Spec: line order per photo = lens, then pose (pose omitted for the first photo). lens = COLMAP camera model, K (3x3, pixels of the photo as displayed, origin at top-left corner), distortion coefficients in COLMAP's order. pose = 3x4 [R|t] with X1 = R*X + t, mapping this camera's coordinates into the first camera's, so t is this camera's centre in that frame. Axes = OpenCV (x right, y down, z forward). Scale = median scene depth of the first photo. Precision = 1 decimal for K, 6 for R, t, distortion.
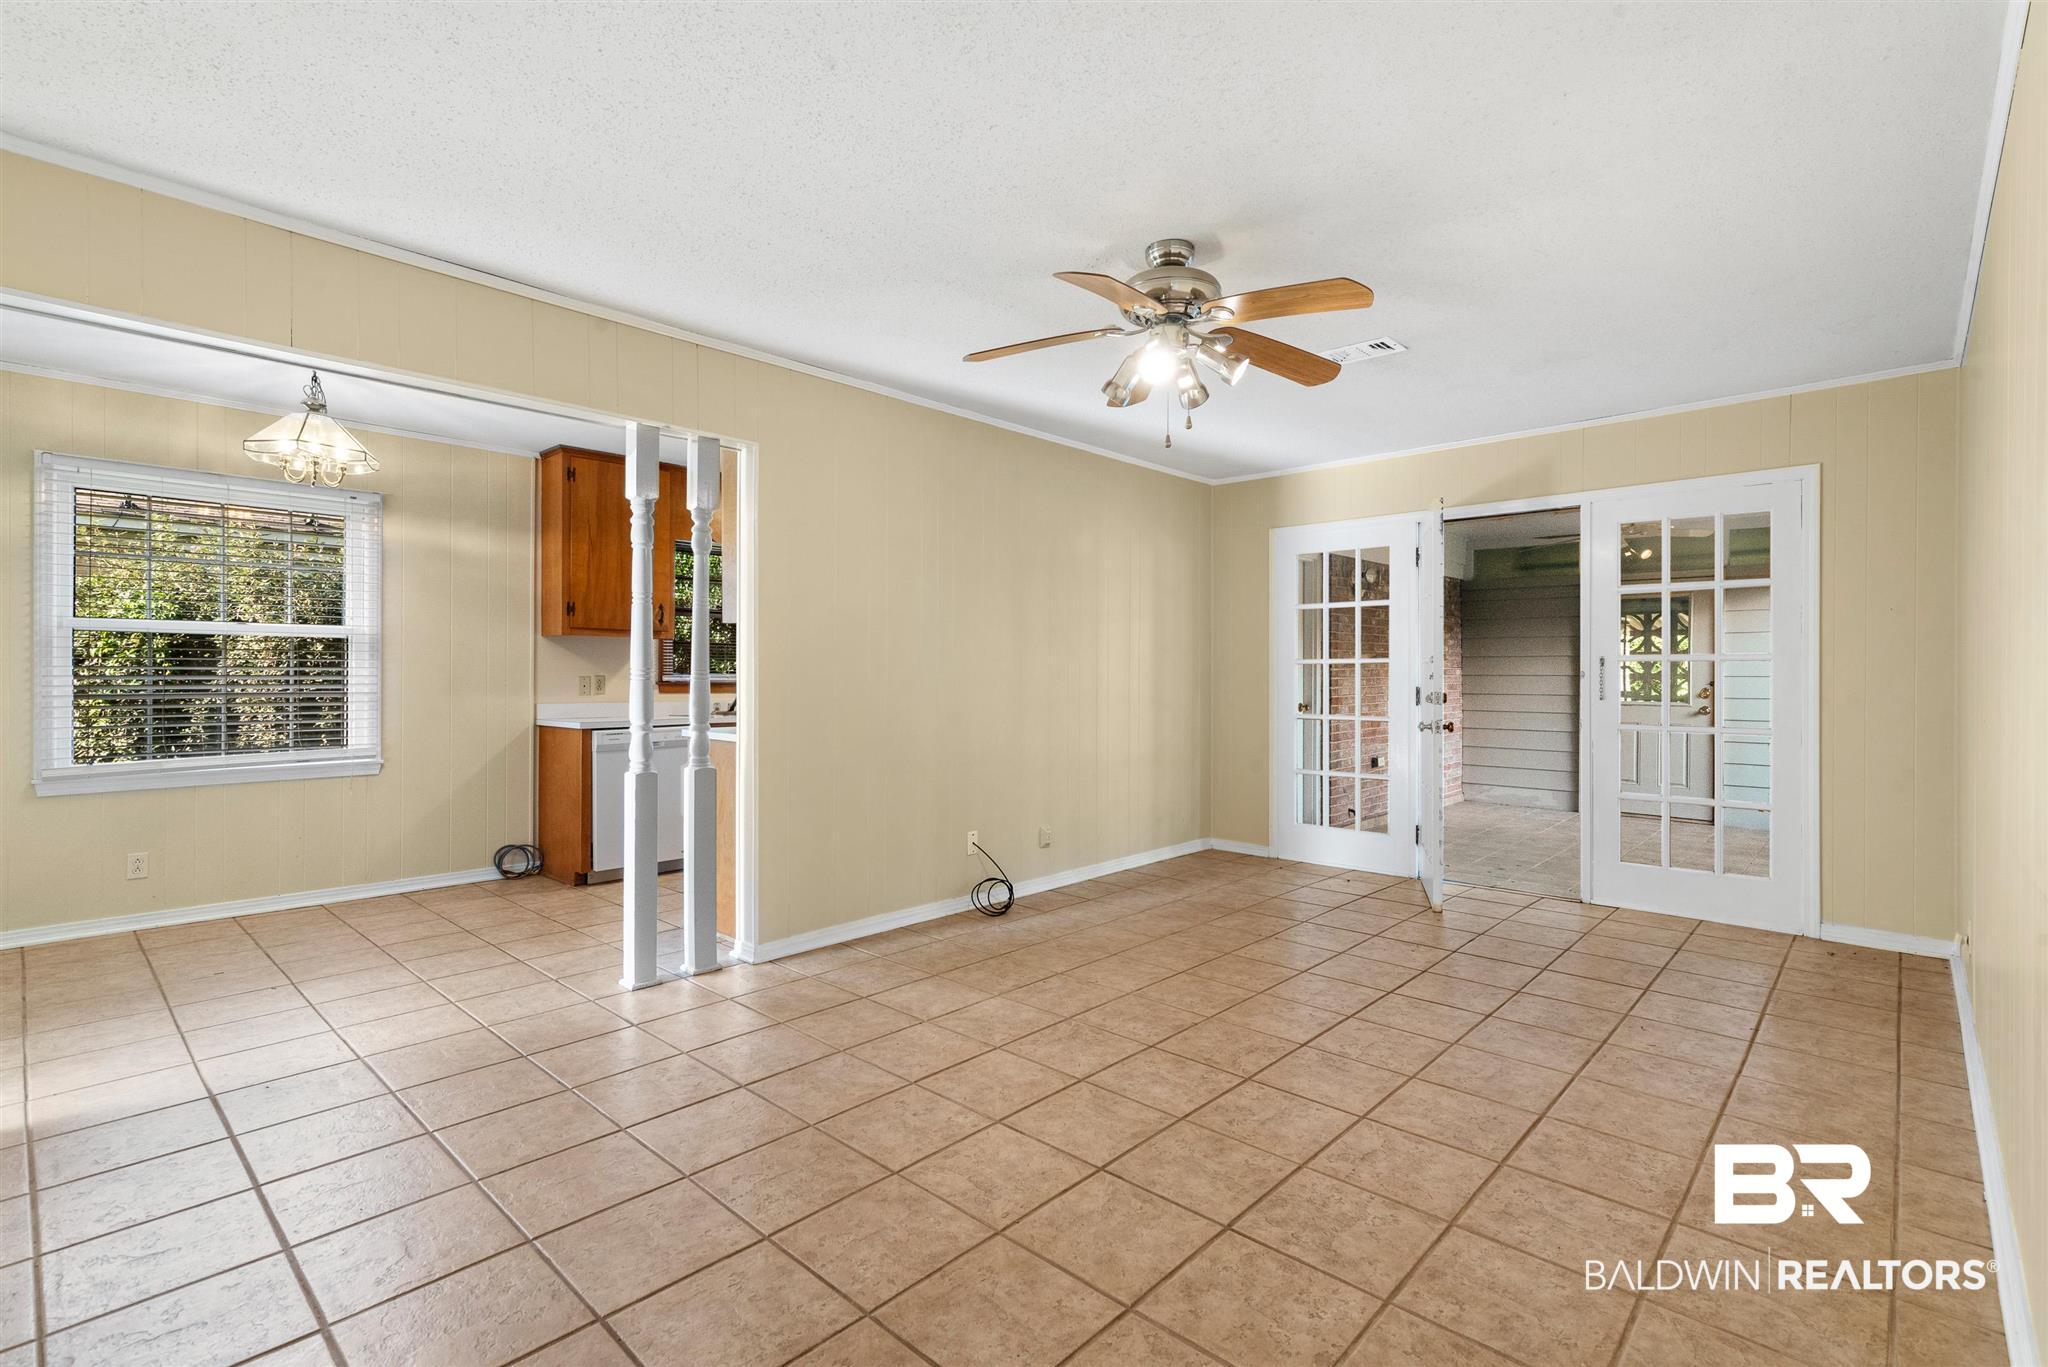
lens RADIAL K [[948.6, 0, 1035.5], [0, 948.6, 680.0], [0, 0, 1]] dist [0.013838, -0.001191]
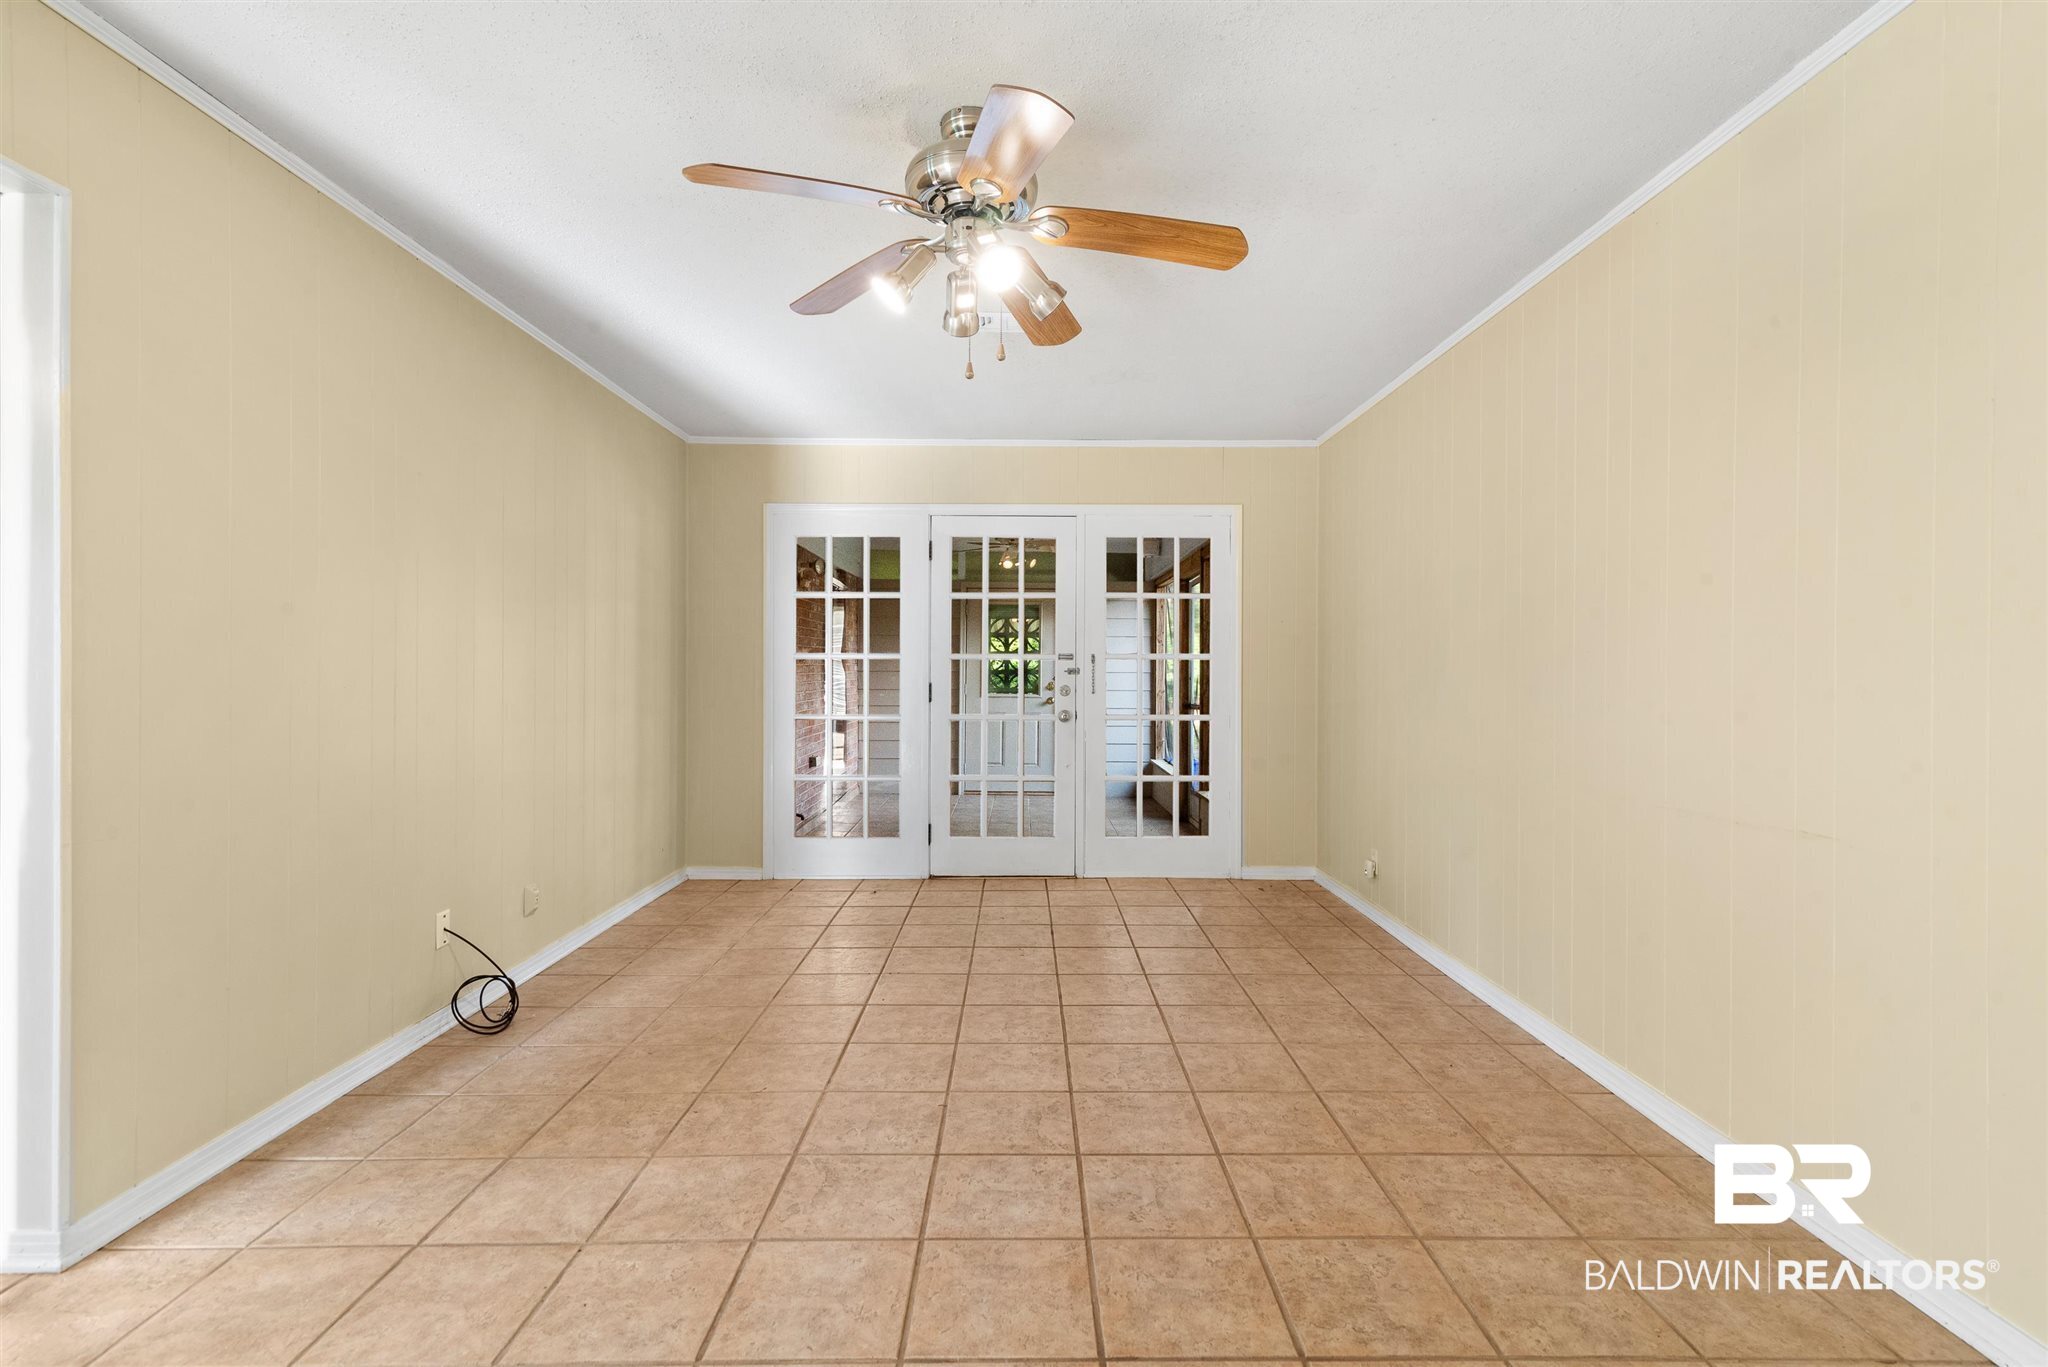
lens RADIAL K [[948.6, 0, 1031.8], [0, 948.6, 675.1], [0, 0, 1]] dist [0.013838, -0.001191]
pose [[0.723390, -0.002148, 0.690436, -0.307056], [0.002581, 0.999997, 0.000407, -0.001739], [-0.690435, 0.001488, 0.723393, 0.339839]]
